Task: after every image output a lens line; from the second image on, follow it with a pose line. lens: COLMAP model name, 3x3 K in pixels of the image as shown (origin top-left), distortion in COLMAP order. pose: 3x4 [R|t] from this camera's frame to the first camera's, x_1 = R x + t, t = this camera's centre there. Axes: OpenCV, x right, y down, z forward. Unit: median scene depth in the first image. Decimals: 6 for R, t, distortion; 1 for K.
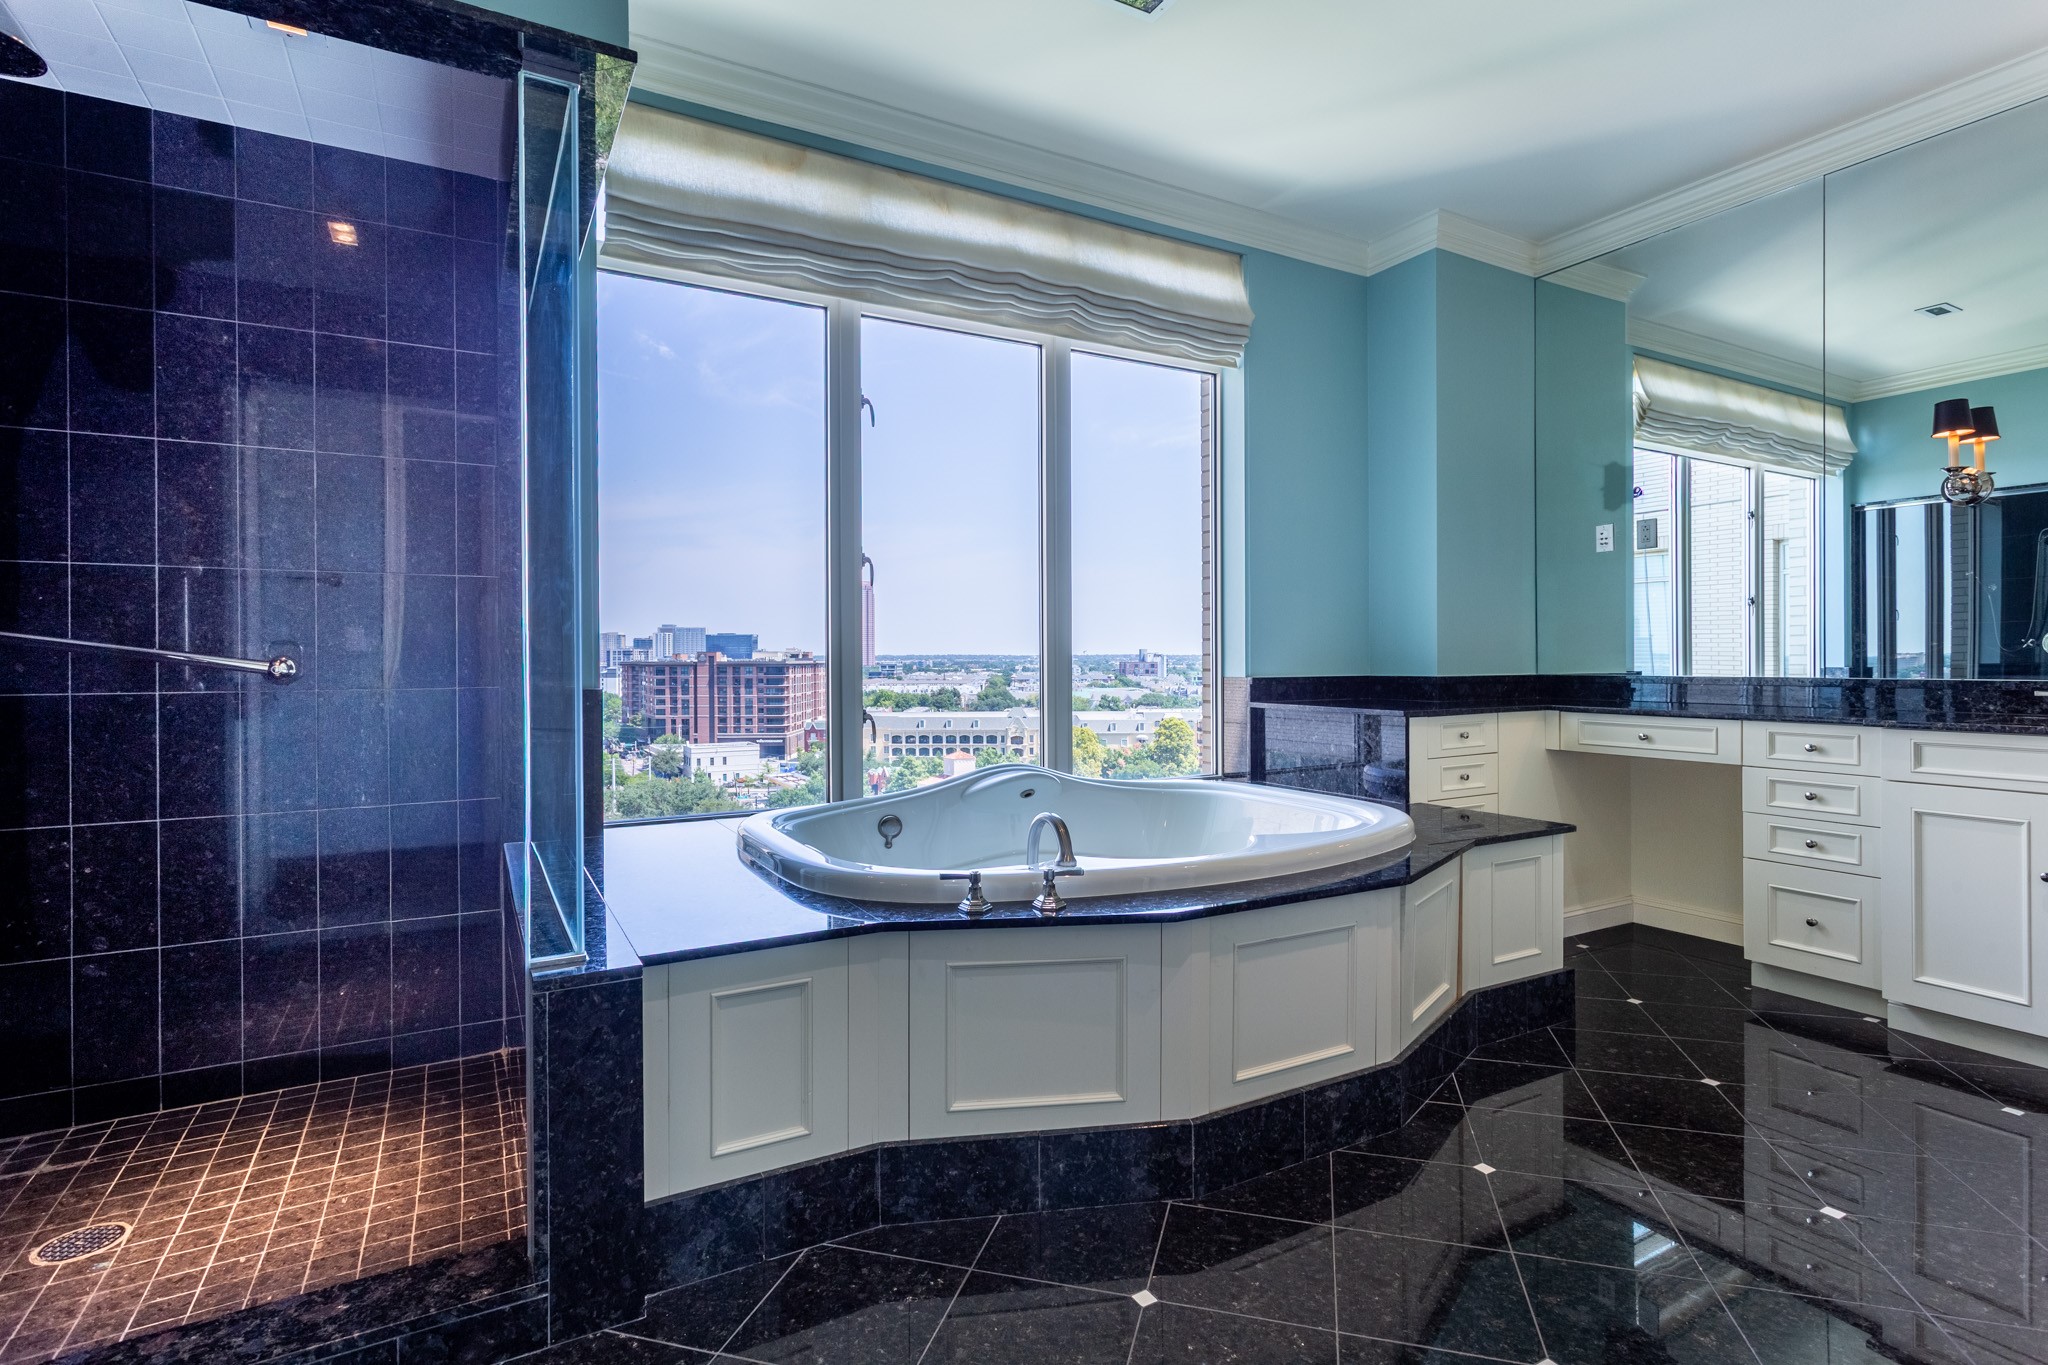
lens RADIAL K [[1019.5, 0, 1020.3], [0, 1019.5, 669.1], [0, 0, 1]] dist [0.000534, -0.000225]
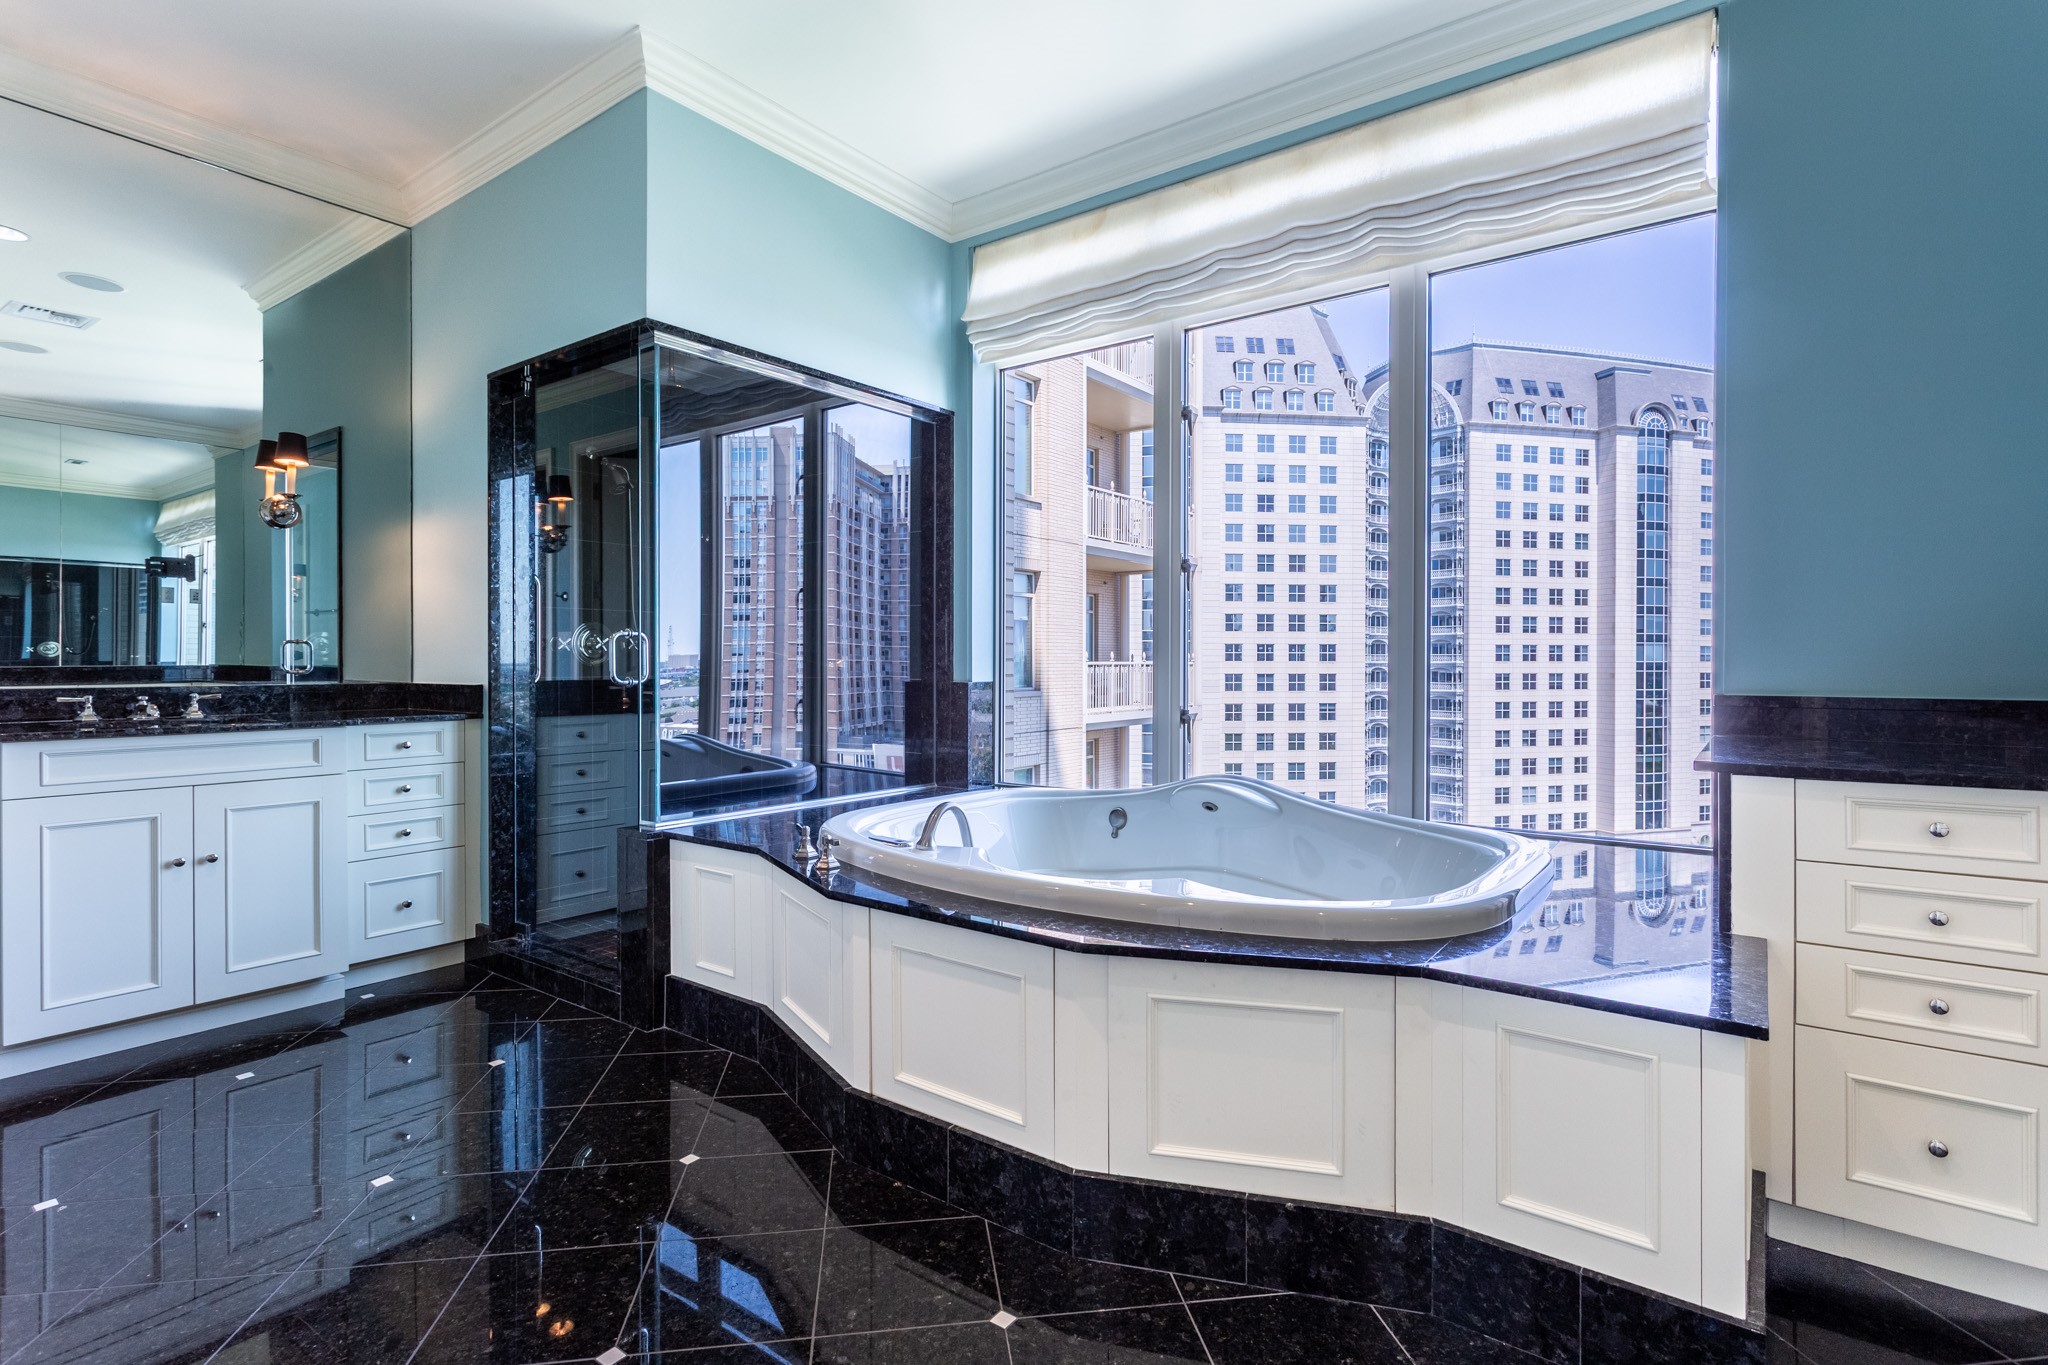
lens RADIAL K [[1019.5, 0, 1020.8], [0, 1019.5, 677.5], [0, 0, 1]] dist [0.000534, -0.000225]
pose [[0.385944, 0.025987, -0.922156, 0.852209], [-0.006904, 0.999657, 0.025281, -0.021634], [0.922497, -0.003391, 0.385991, 0.508268]]
